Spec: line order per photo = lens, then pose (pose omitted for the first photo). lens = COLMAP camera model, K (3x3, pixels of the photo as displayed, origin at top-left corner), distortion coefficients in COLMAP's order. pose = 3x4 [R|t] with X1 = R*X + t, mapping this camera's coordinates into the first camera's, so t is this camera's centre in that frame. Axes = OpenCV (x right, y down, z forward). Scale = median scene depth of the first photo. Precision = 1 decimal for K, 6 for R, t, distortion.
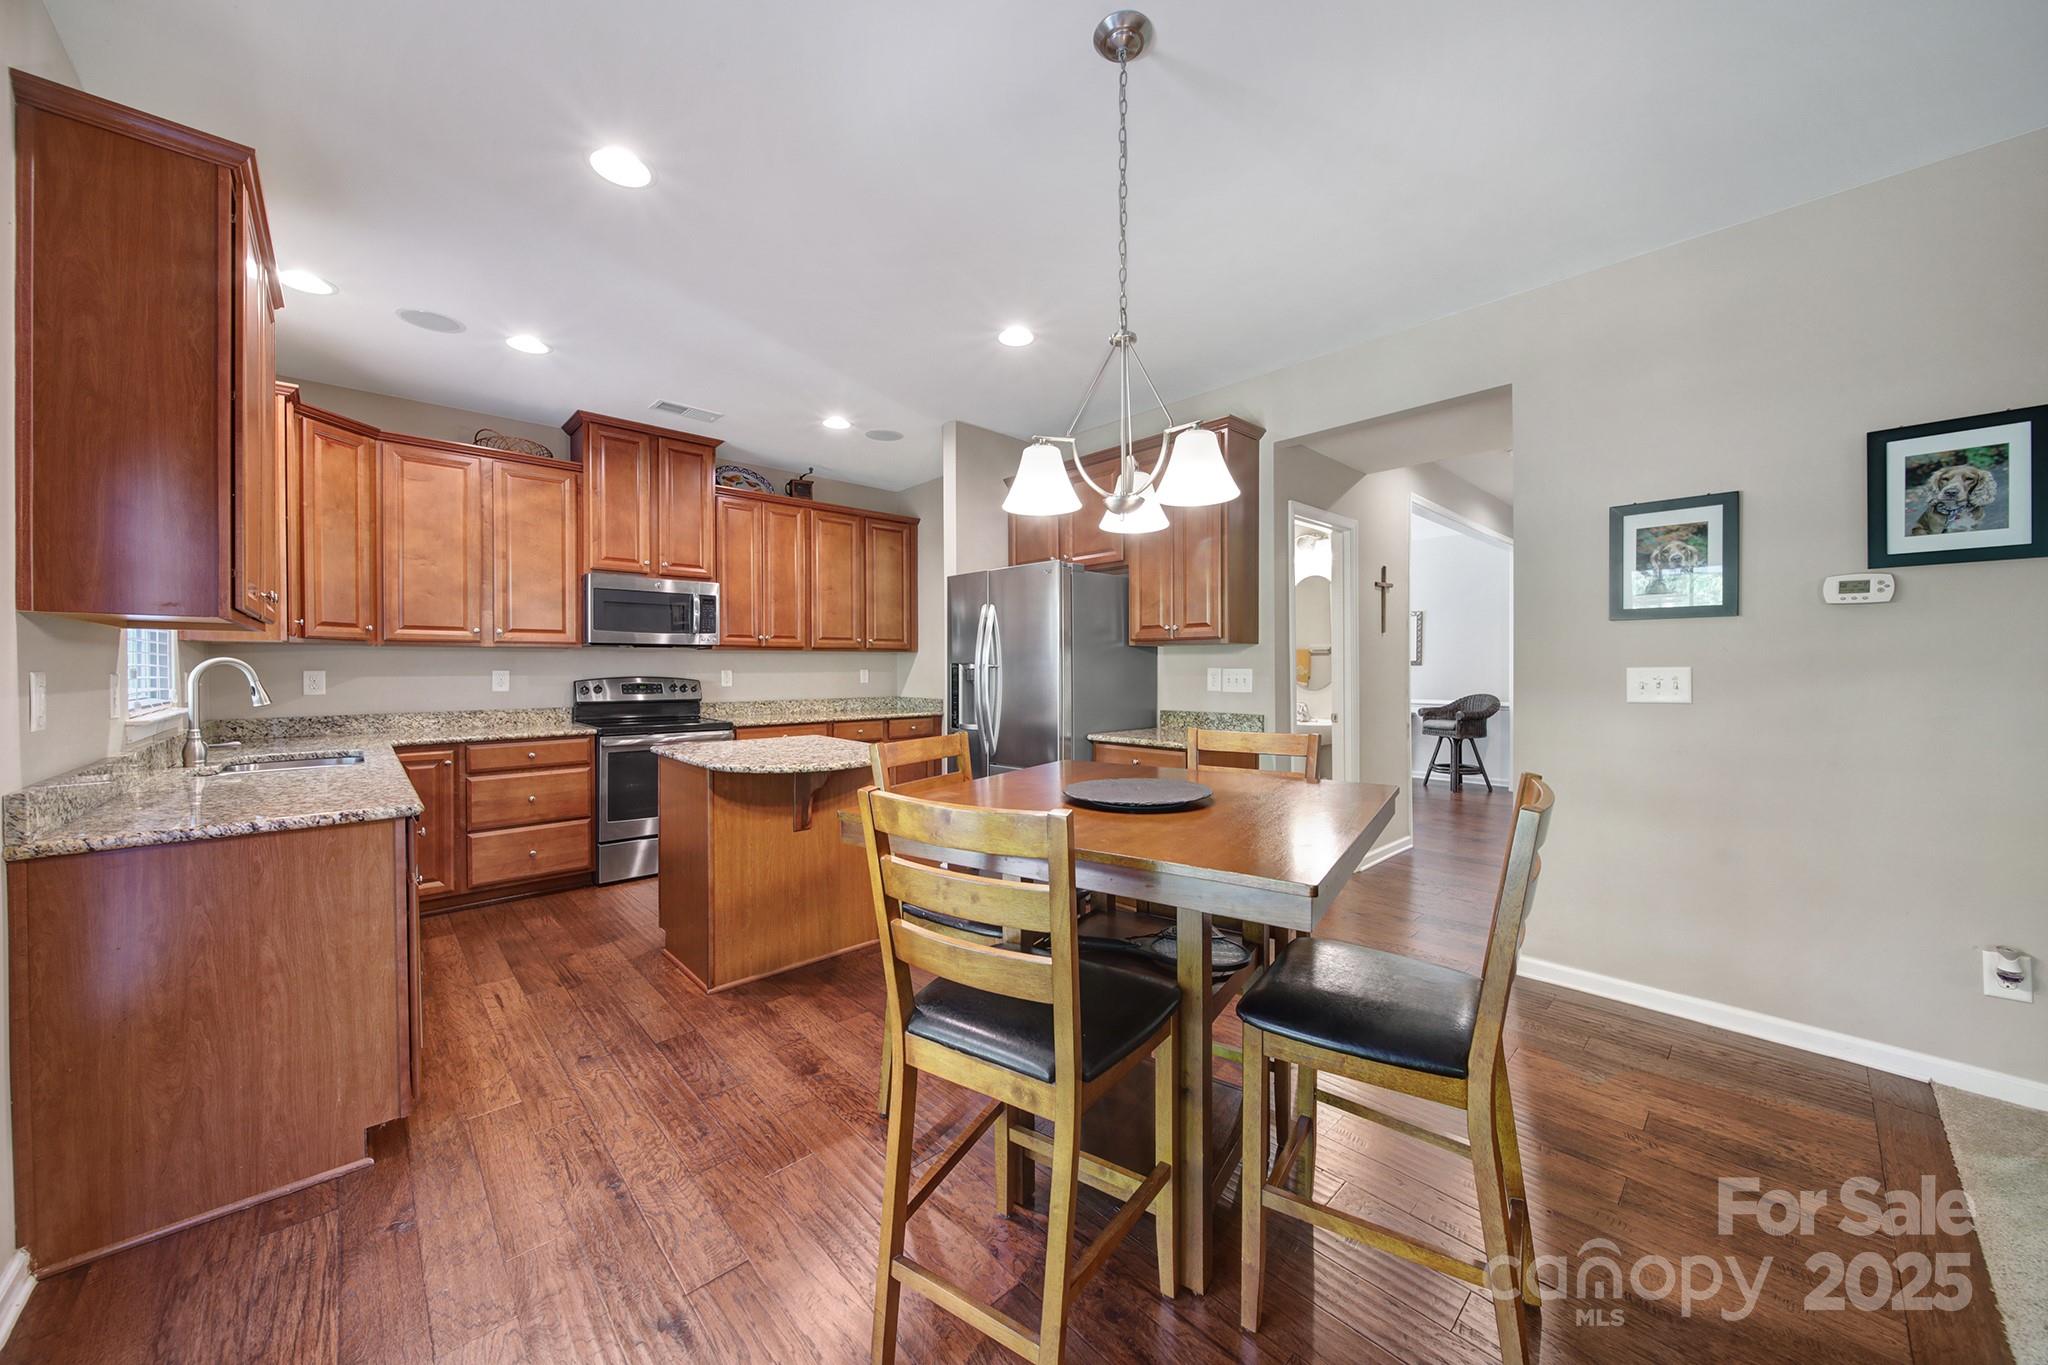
lens RADIAL K [[721.8, 0, 1032.4], [0, 721.8, 669.7], [0, 0, 1]] dist [0.000277, -0.000118]
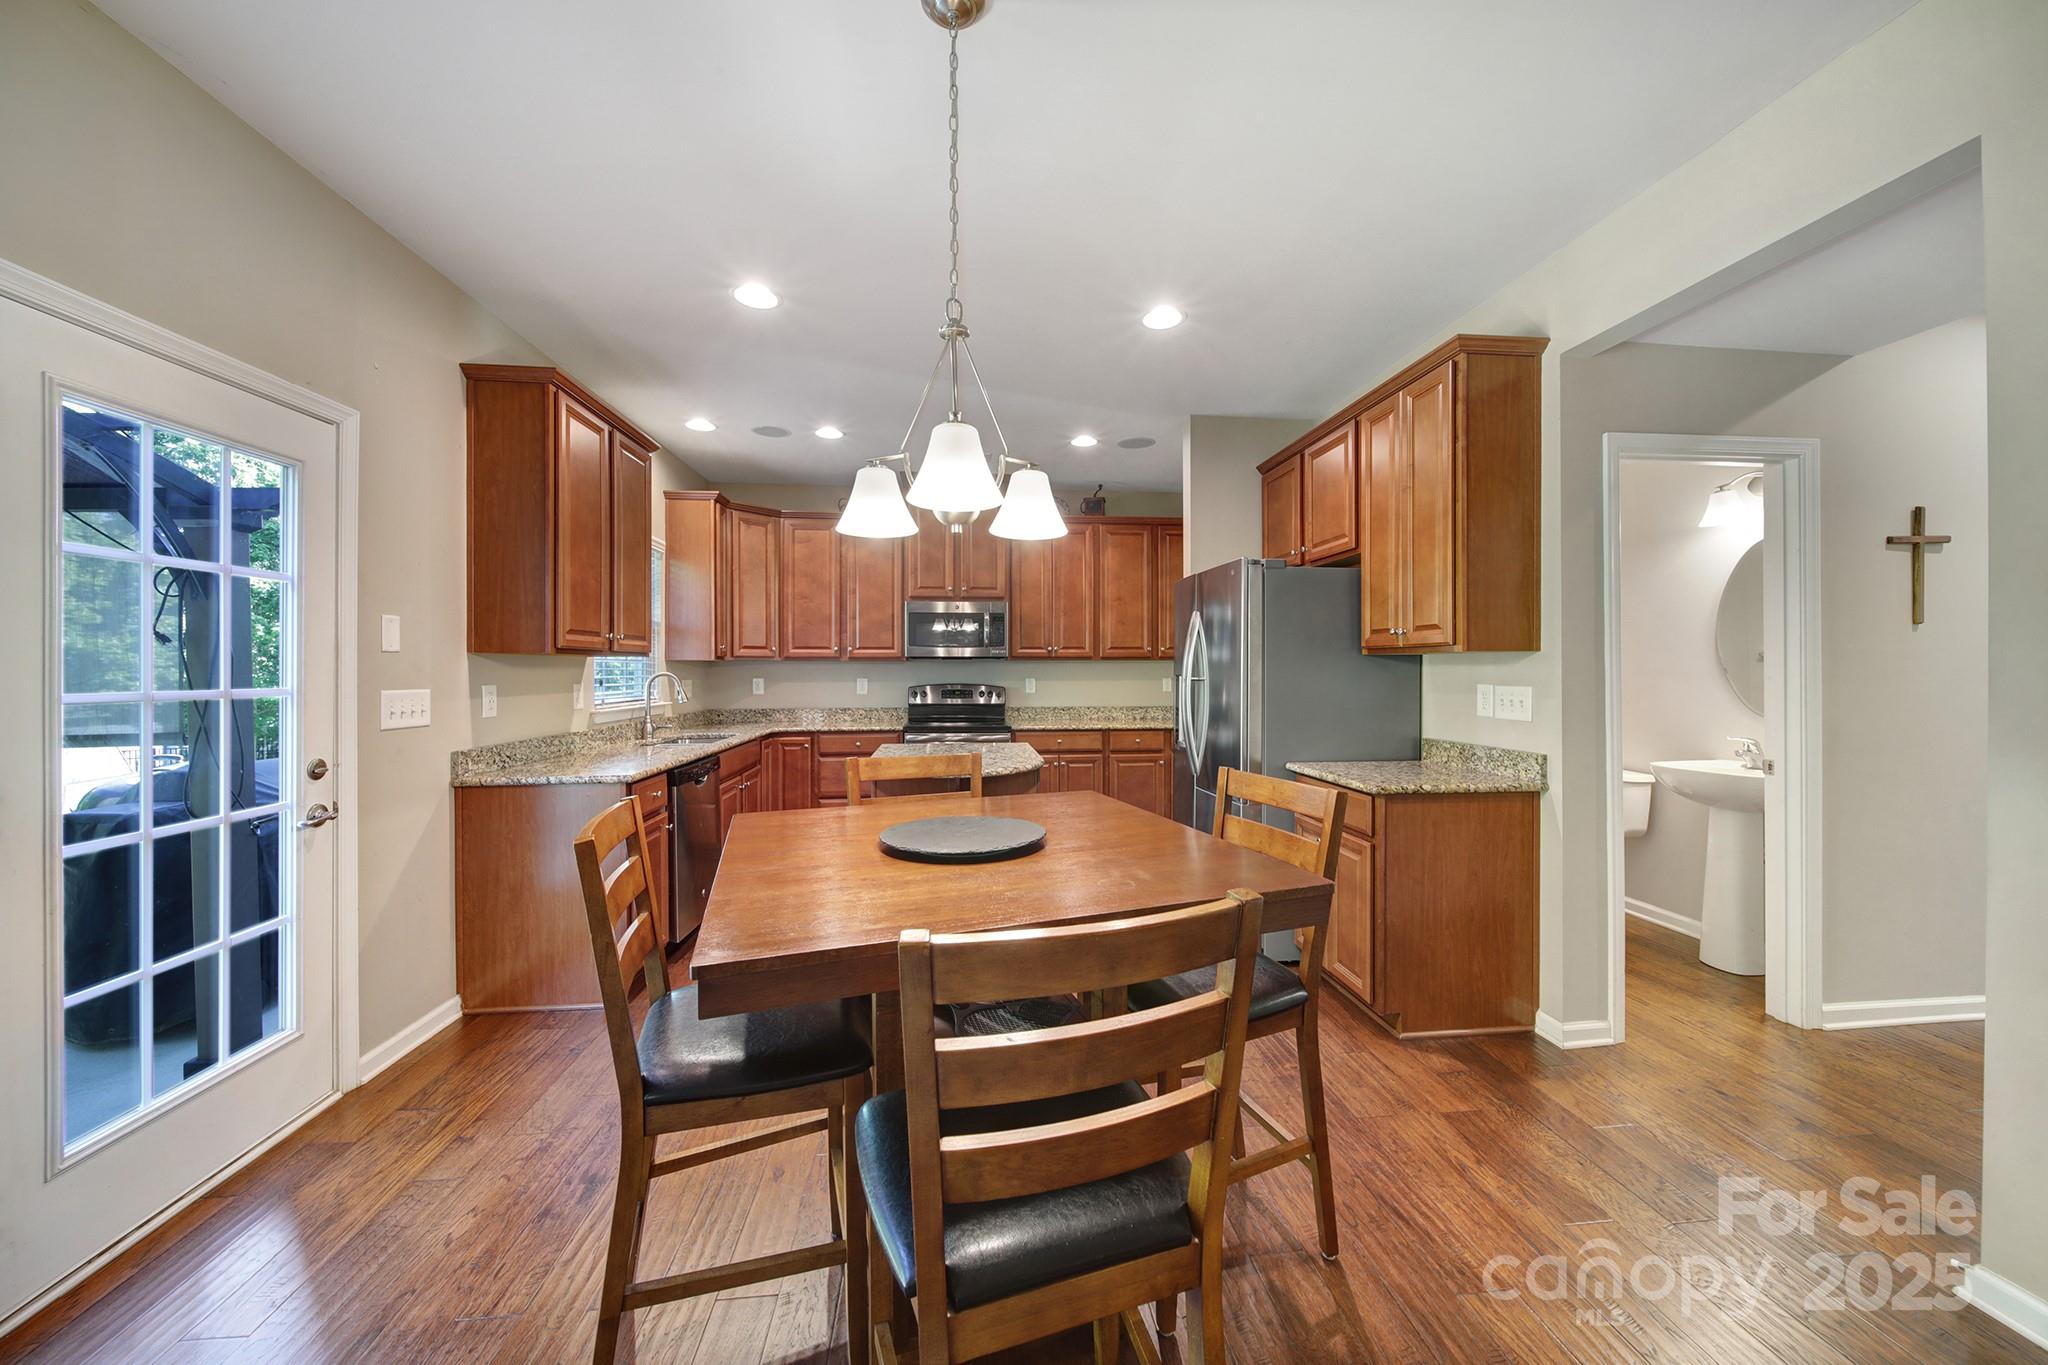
lens RADIAL K [[721.8, 0, 1032.4], [0, 721.8, 669.7], [0, 0, 1]] dist [0.000277, -0.000118]
pose [[0.795673, 0.001592, -0.605724, 0.308564], [-0.002899, 0.999995, -0.001179, -0.013979], [0.605719, 0.002694, 0.795674, 0.139867]]
